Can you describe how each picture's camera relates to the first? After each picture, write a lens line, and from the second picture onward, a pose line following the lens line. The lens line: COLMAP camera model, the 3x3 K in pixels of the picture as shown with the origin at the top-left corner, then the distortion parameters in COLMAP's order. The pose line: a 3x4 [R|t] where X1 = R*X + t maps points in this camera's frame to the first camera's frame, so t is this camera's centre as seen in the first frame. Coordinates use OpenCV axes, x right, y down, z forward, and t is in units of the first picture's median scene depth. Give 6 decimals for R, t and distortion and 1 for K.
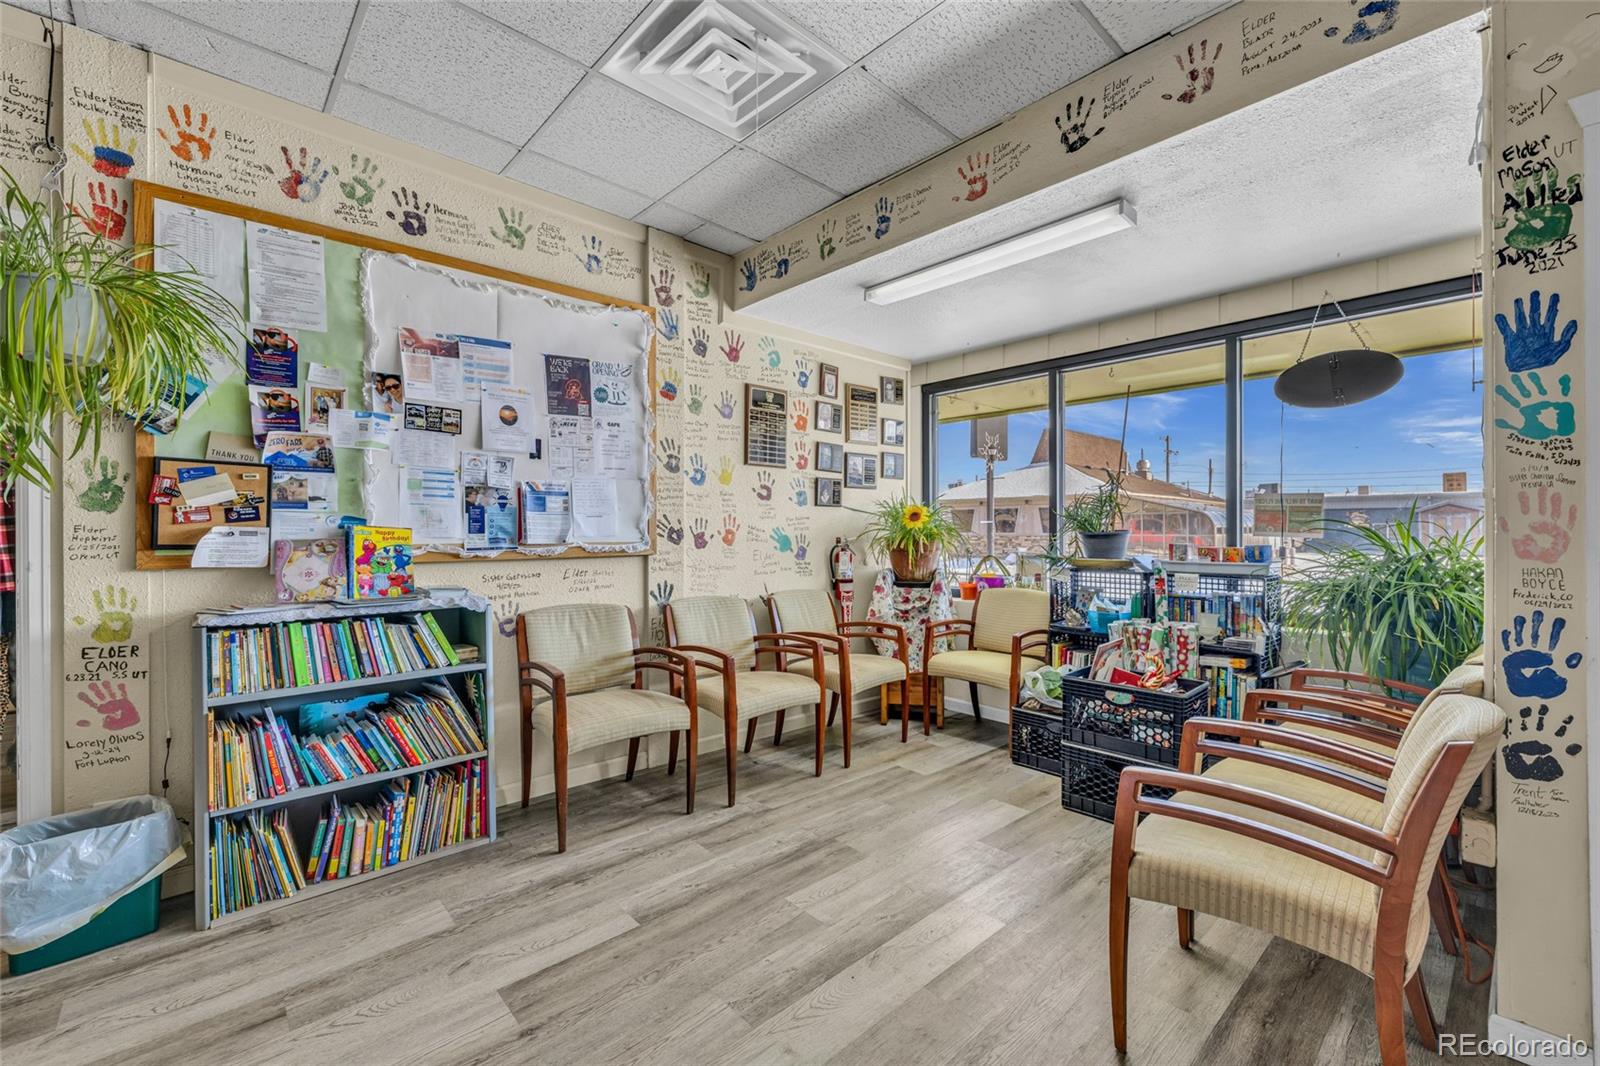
lens RADIAL K [[667.0, 0, 803.1], [0, 667.0, 530.5], [0, 0, 1]] dist [-0.000764, 0.000201]
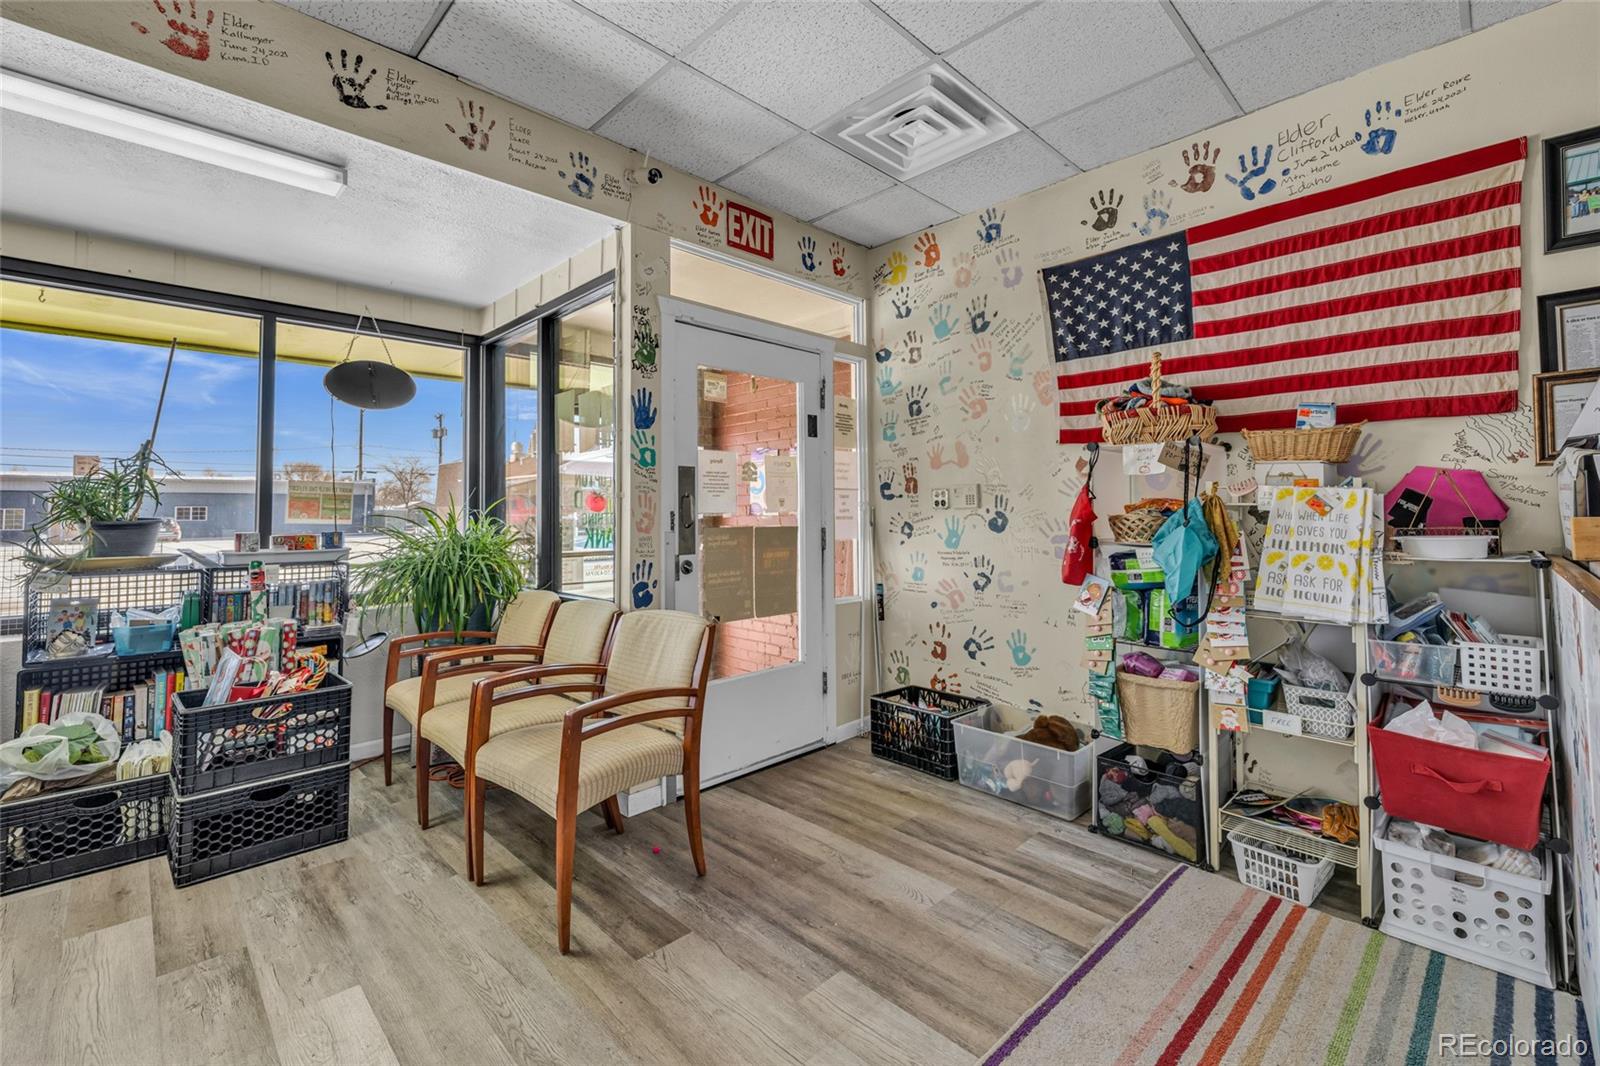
lens RADIAL K [[691.2, 0, 799.3], [0, 691.2, 481.3], [0, 0, 1]] dist [-0.000194, 0.000165]
pose [[-0.033277, 0.047354, 0.998324, -0.549283], [0.003624, 0.998876, -0.047259, -0.003074], [-0.999440, 0.002045, -0.033411, 0.417297]]
